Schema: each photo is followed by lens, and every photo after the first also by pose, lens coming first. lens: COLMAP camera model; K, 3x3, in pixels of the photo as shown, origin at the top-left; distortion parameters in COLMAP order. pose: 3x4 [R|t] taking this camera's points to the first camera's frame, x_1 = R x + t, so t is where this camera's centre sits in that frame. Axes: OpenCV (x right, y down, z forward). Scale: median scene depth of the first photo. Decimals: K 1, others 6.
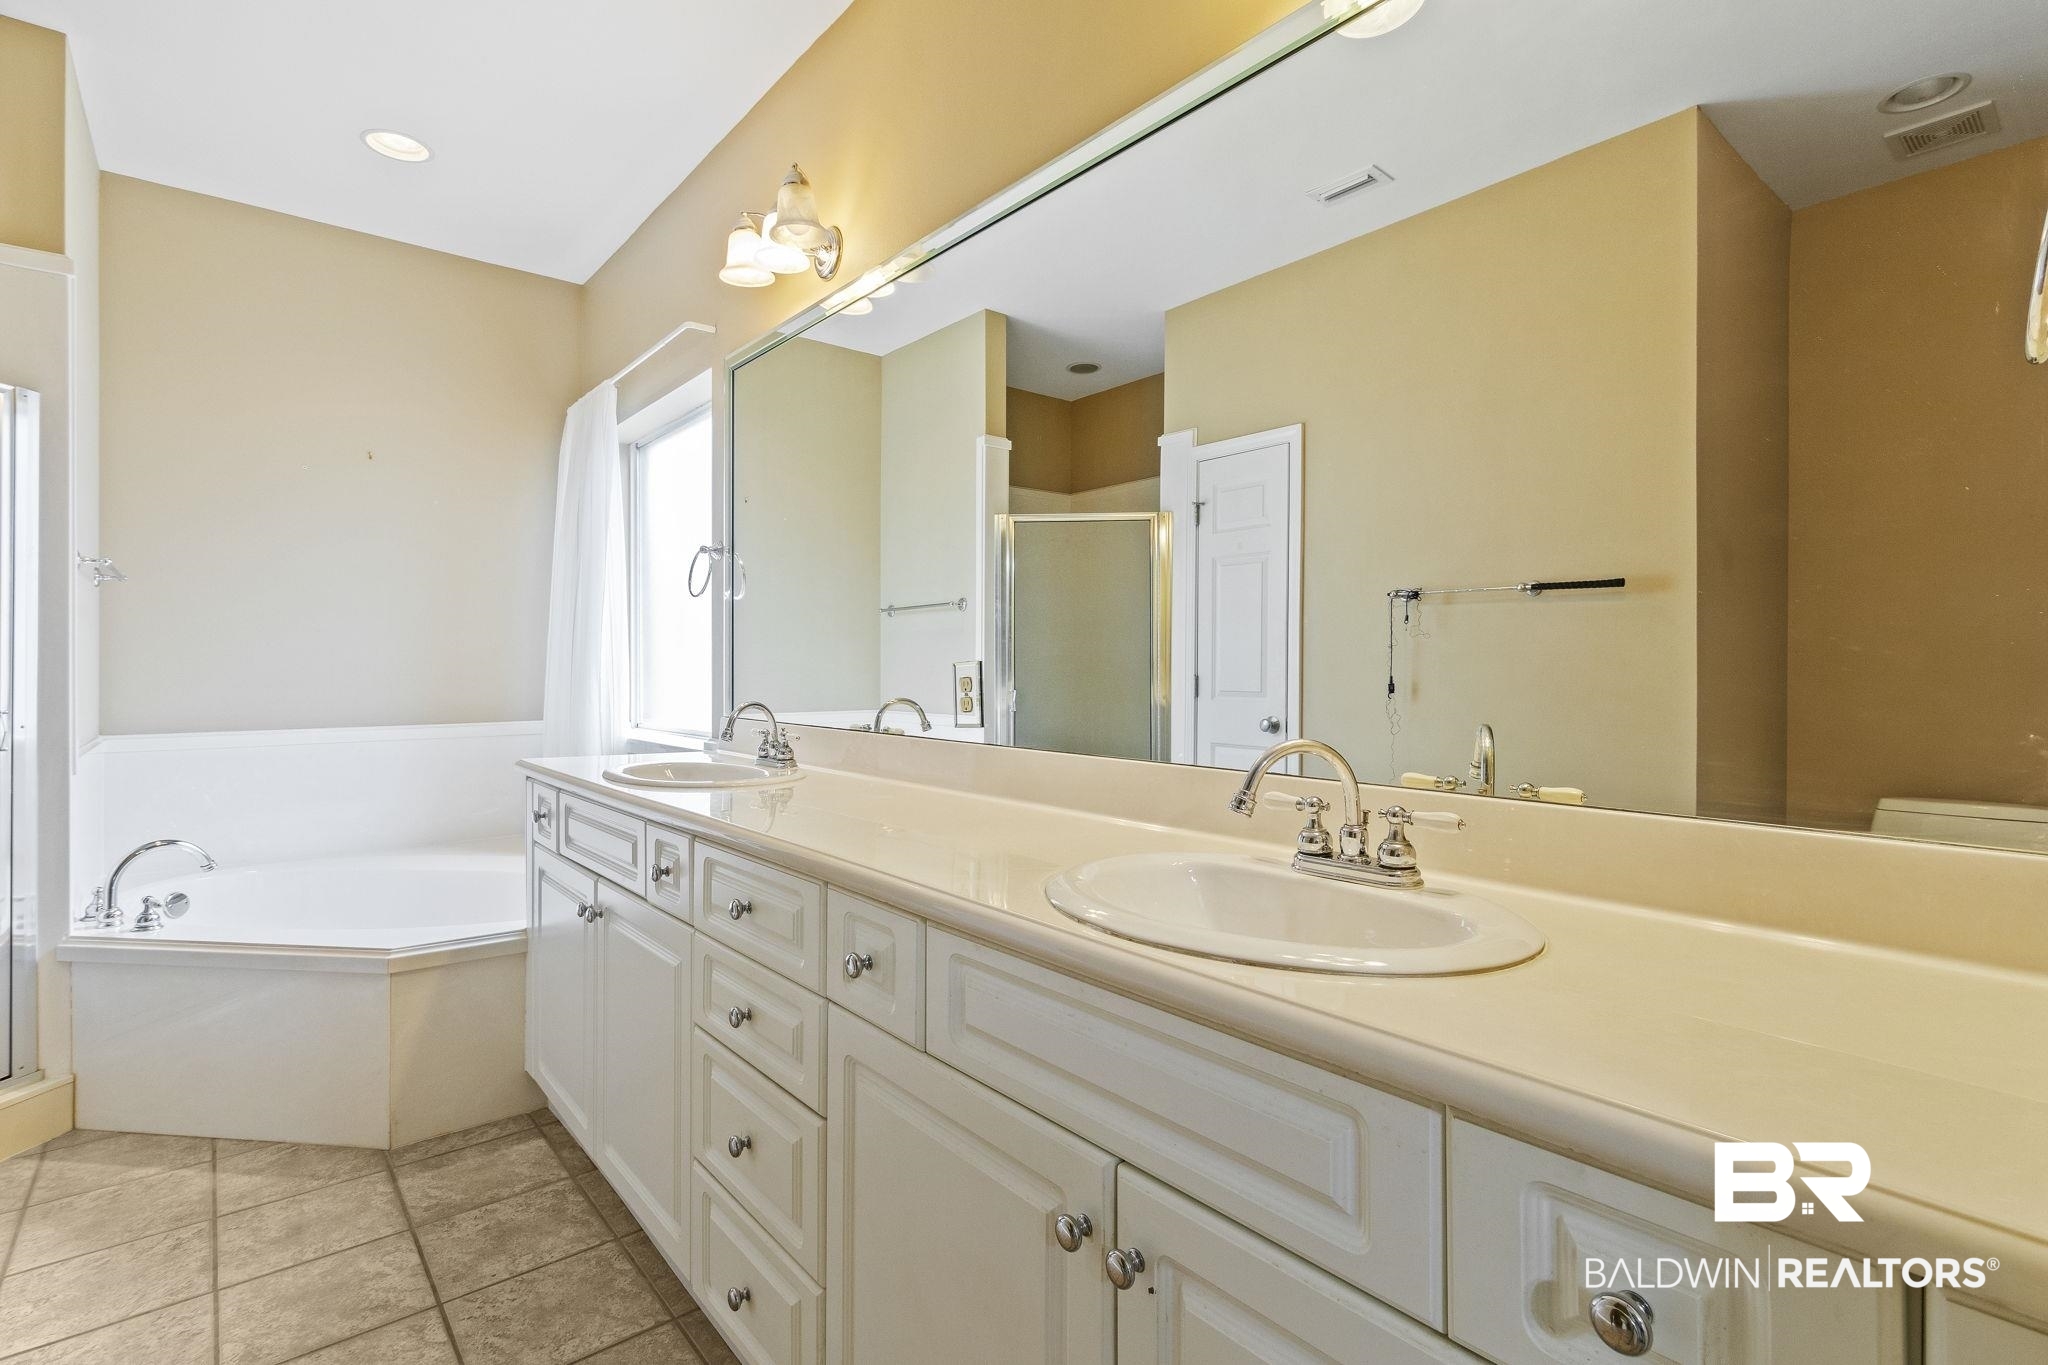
lens RADIAL K [[946.3, 0, 1024.0], [0, 946.3, 682.5], [0, 0, 1]] dist [-0.015854, 0.000197]
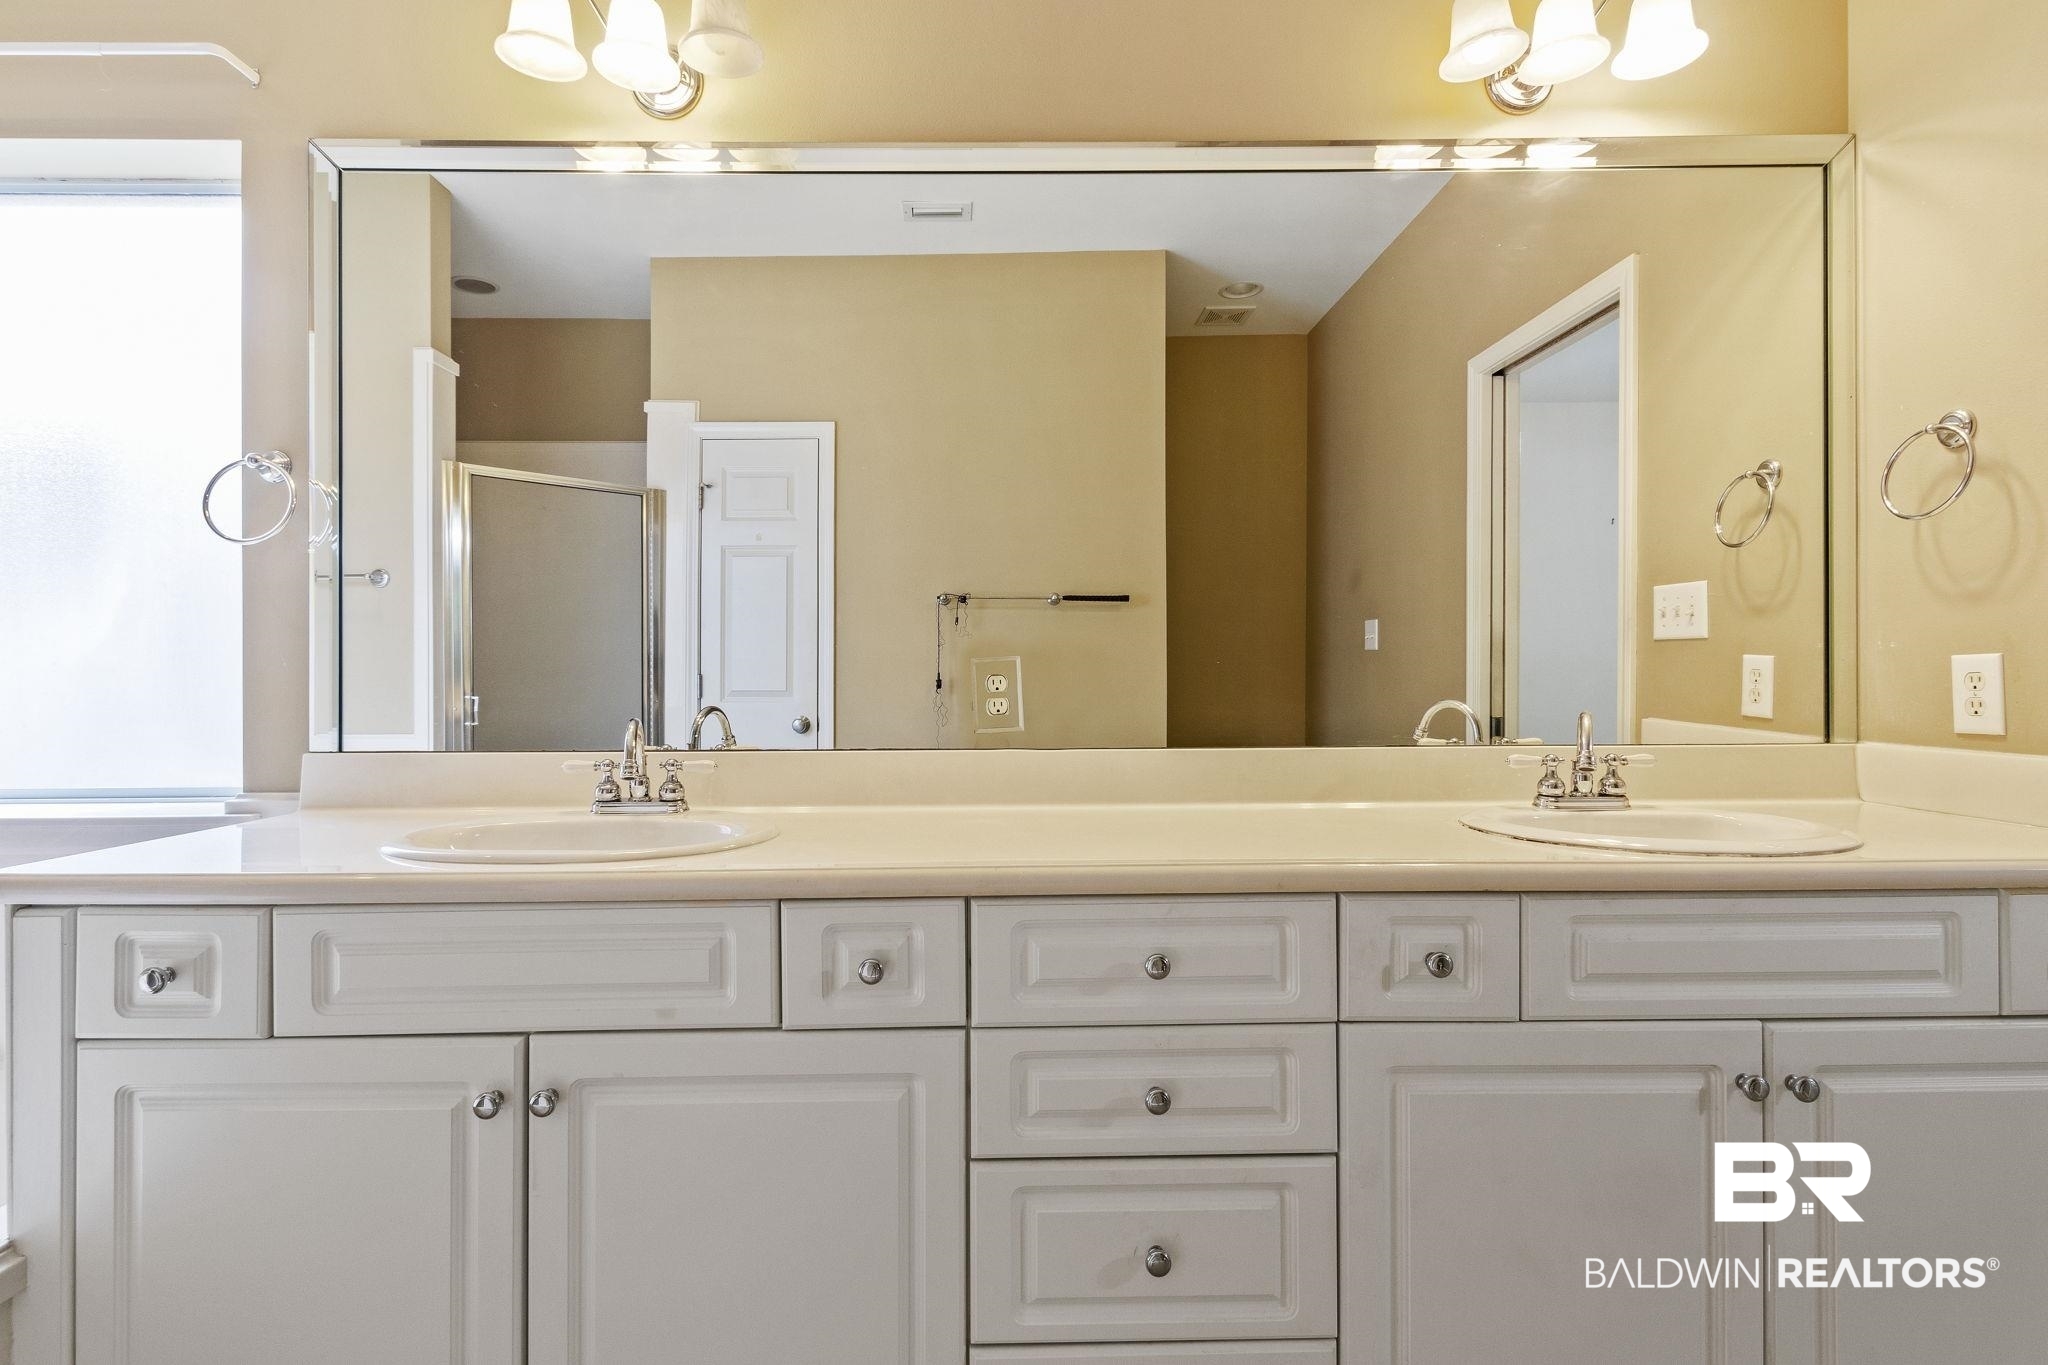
lens RADIAL K [[955.9, 0, 1001.0], [0, 955.9, 675.9], [0, 0, 1]] dist [0.002277, 0.000121]
pose [[0.636999, -0.013465, 0.770747, -0.475577], [0.019667, 0.999806, 0.001213, -0.003384], [-0.770614, 0.014385, 0.637140, 0.276136]]
